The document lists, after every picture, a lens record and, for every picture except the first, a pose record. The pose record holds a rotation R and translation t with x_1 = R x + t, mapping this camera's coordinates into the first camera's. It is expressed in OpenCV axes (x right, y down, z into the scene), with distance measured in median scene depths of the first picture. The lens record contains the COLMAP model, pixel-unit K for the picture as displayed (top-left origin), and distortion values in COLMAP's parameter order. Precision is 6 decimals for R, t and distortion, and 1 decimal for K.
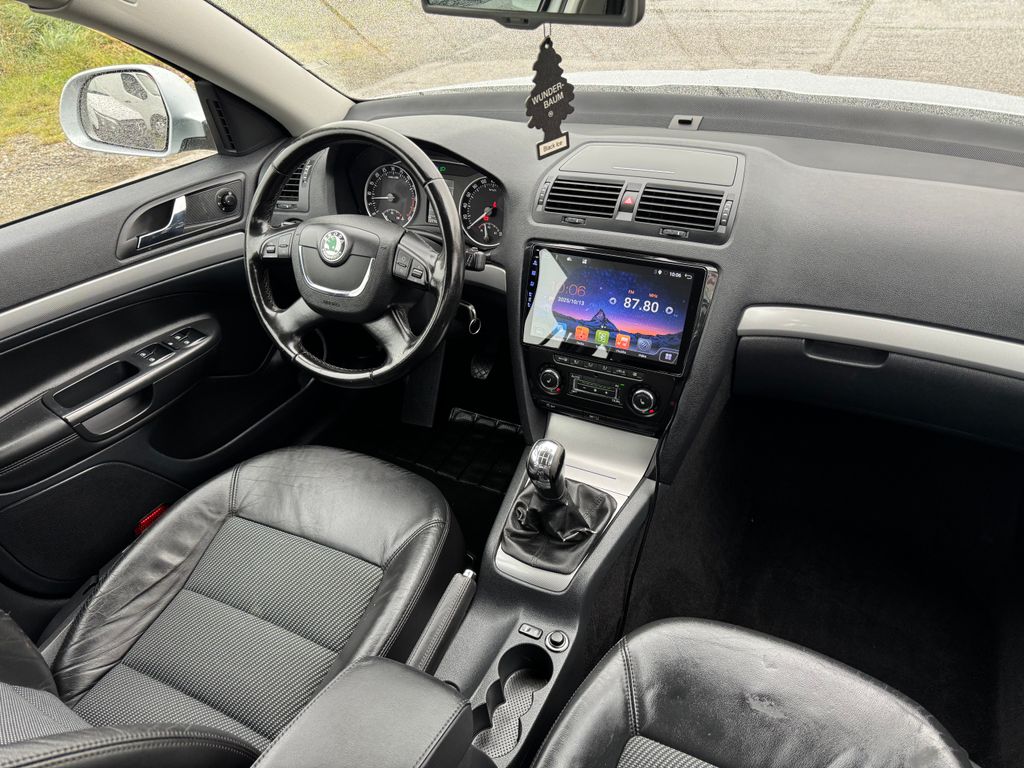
lens RADIAL K [[729.5, 0, 506.5], [0, 729.5, 389.9], [0, 0, 1]] dist [0.036393, -0.046118]
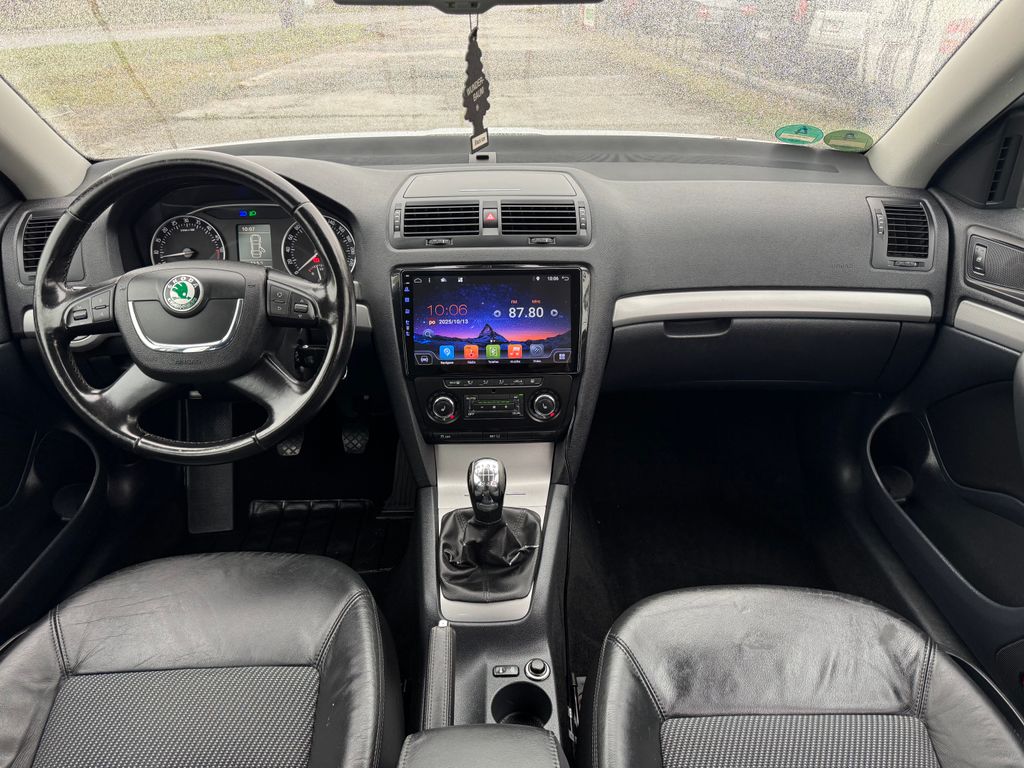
lens RADIAL K [[729.5, 0, 512.9], [0, 729.5, 388.0], [0, 0, 1]] dist [0.036393, -0.046118]
pose [[0.871182, -0.172745, 0.459567, -0.309639], [0.233725, 0.969105, -0.078790, 0.060086], [-0.431758, 0.176053, 0.884641, 0.122341]]
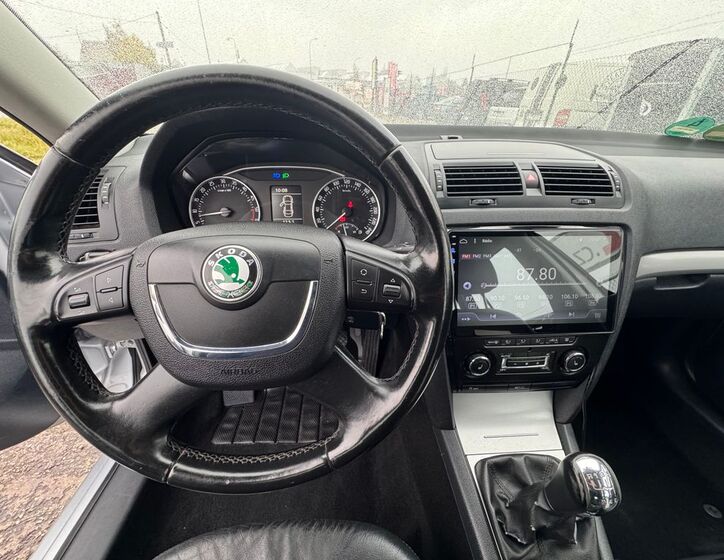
lens RADIAL K [[299.4, 0, 359.5], [0, 299.4, 276.8], [0, 0, 1]] dist [-0.010190, -0.000341]
pose [[0.852558, -0.186701, 0.488147, -0.263185], [0.236345, 0.970783, -0.041487, -0.159420], [-0.466140, 0.150741, 0.871775, 0.751987]]
